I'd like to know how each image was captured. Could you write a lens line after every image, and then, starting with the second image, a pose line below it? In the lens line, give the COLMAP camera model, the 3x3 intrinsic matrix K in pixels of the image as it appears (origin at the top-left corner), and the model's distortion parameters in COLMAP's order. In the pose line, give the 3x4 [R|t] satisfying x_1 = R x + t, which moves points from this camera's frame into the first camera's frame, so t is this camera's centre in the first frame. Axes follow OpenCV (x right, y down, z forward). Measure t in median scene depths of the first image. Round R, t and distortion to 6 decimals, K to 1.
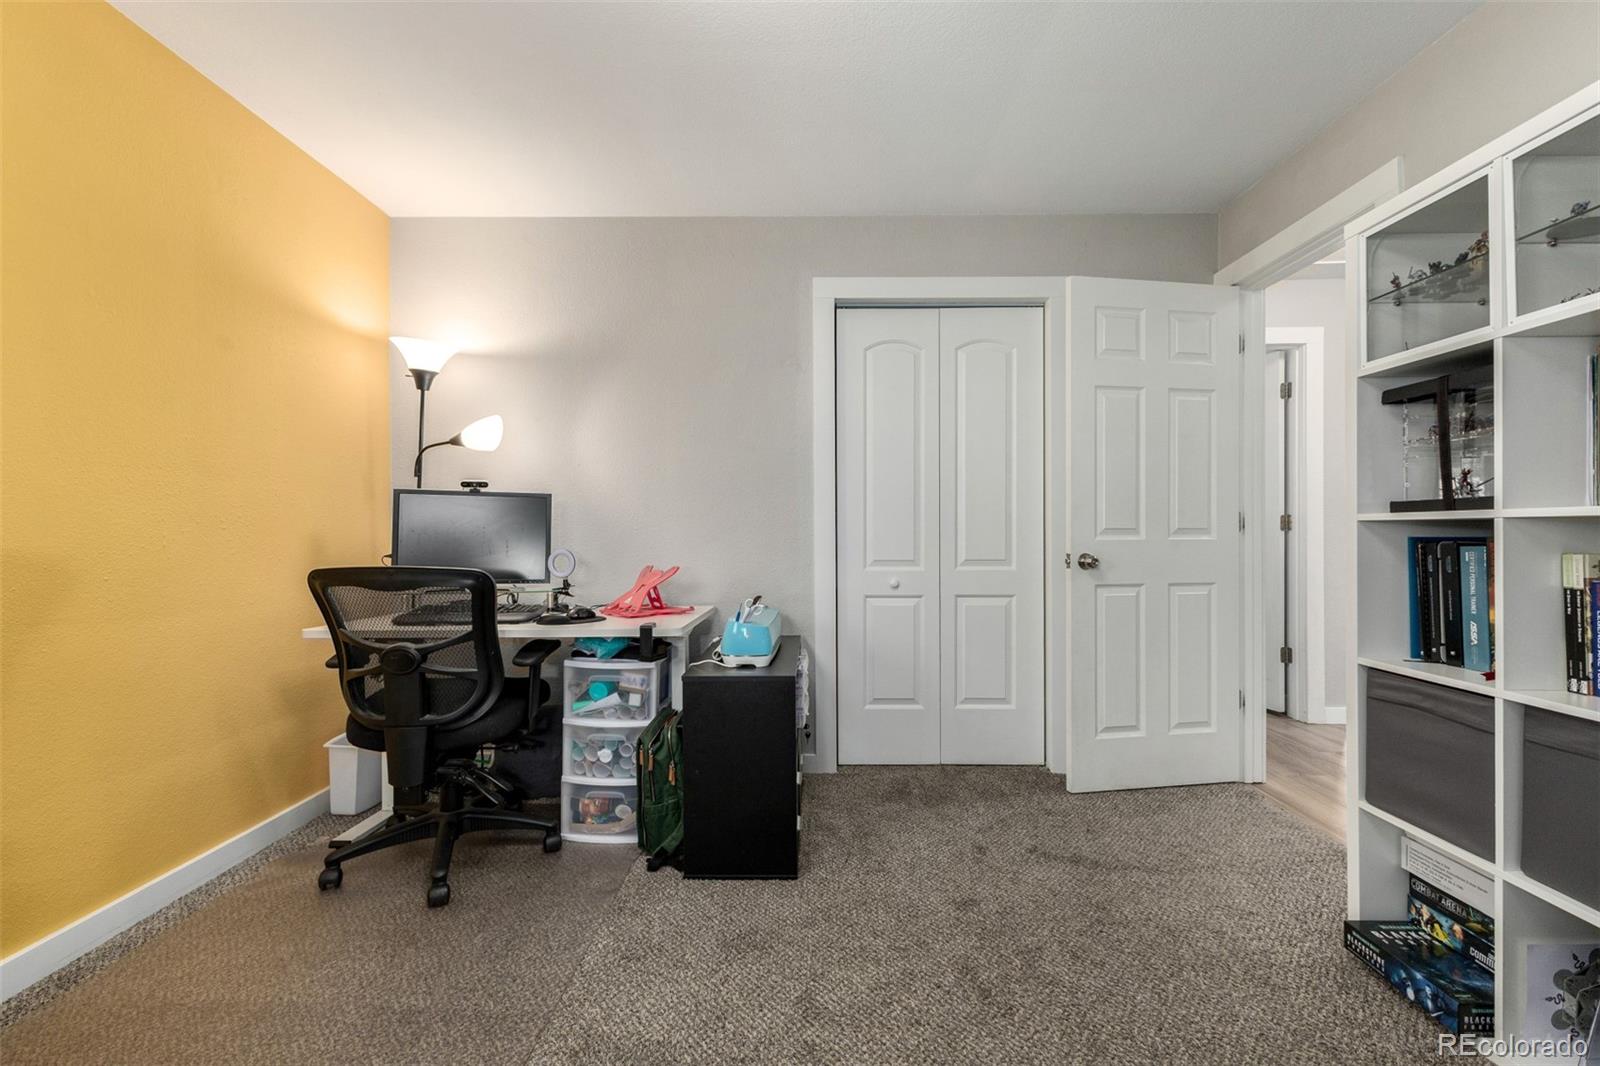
lens RADIAL K [[687.5, 0, 799.9], [0, 687.5, 527.3], [0, 0, 1]] dist [0.003257, -0.000331]
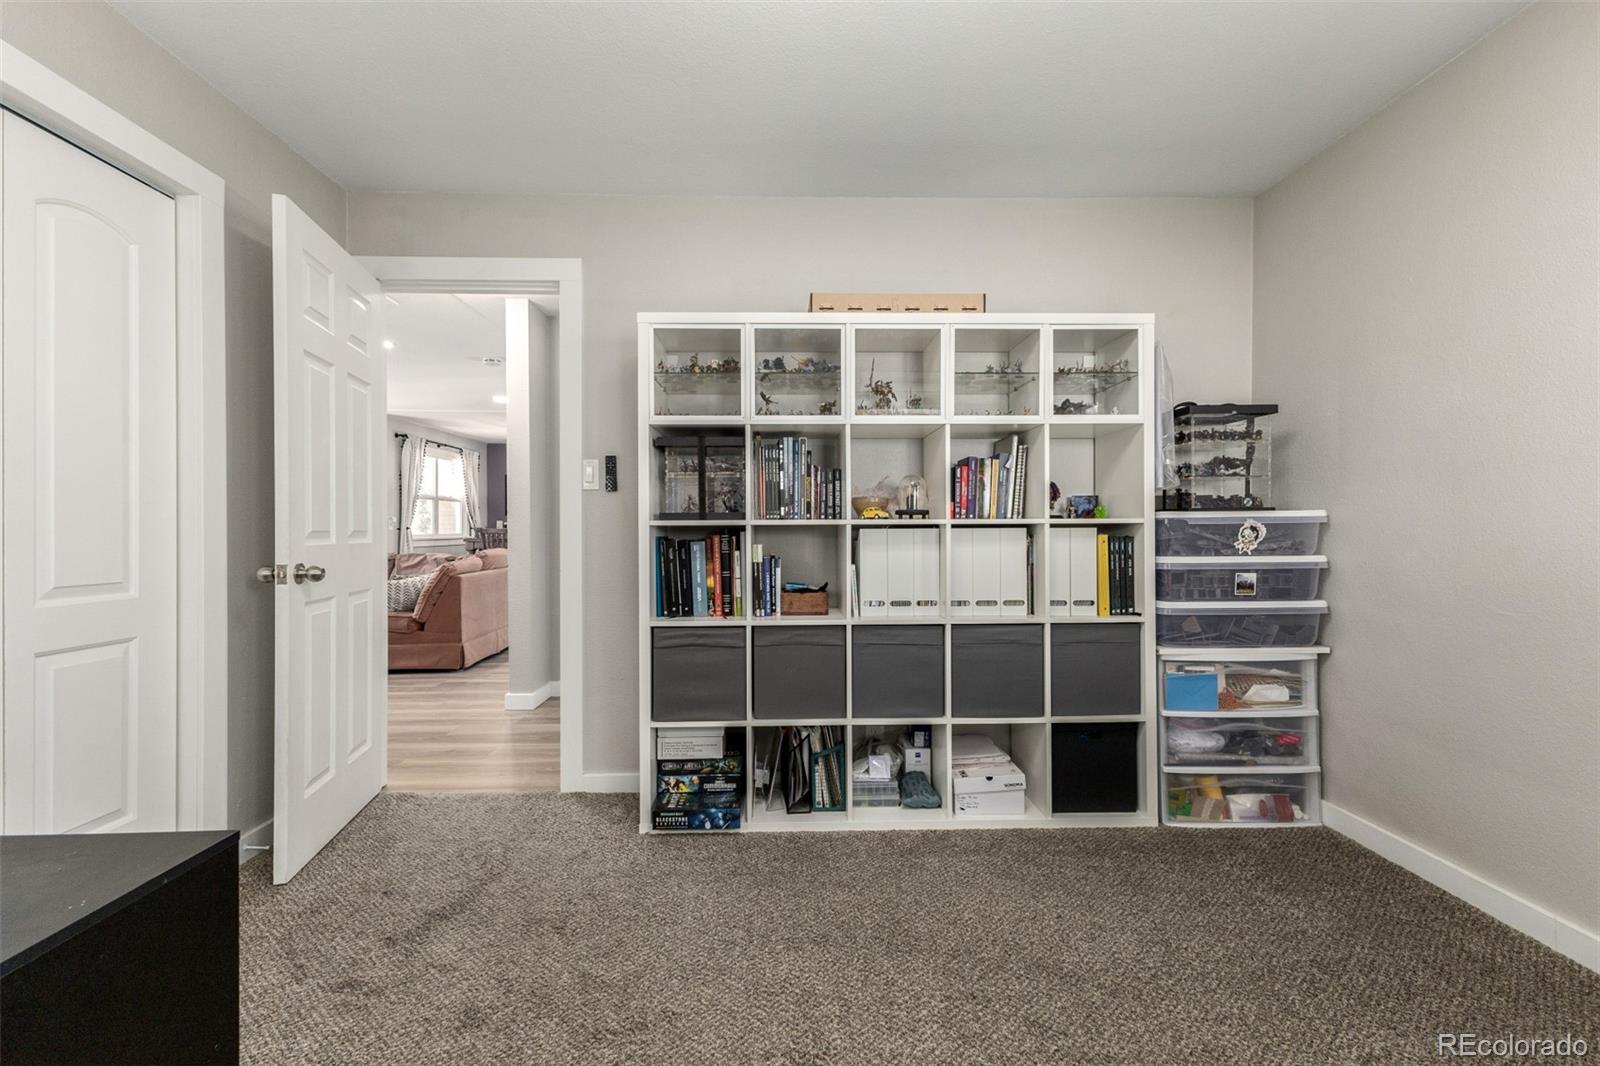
lens RADIAL K [[687.5, 0, 799.9], [0, 687.5, 527.3], [0, 0, 1]] dist [0.003257, -0.000331]
pose [[-0.040596, 0.008077, 0.999143, -0.643777], [-0.000761, 0.999967, -0.008115, 0.005591], [-0.999175, -0.001090, -0.040589, 0.781797]]
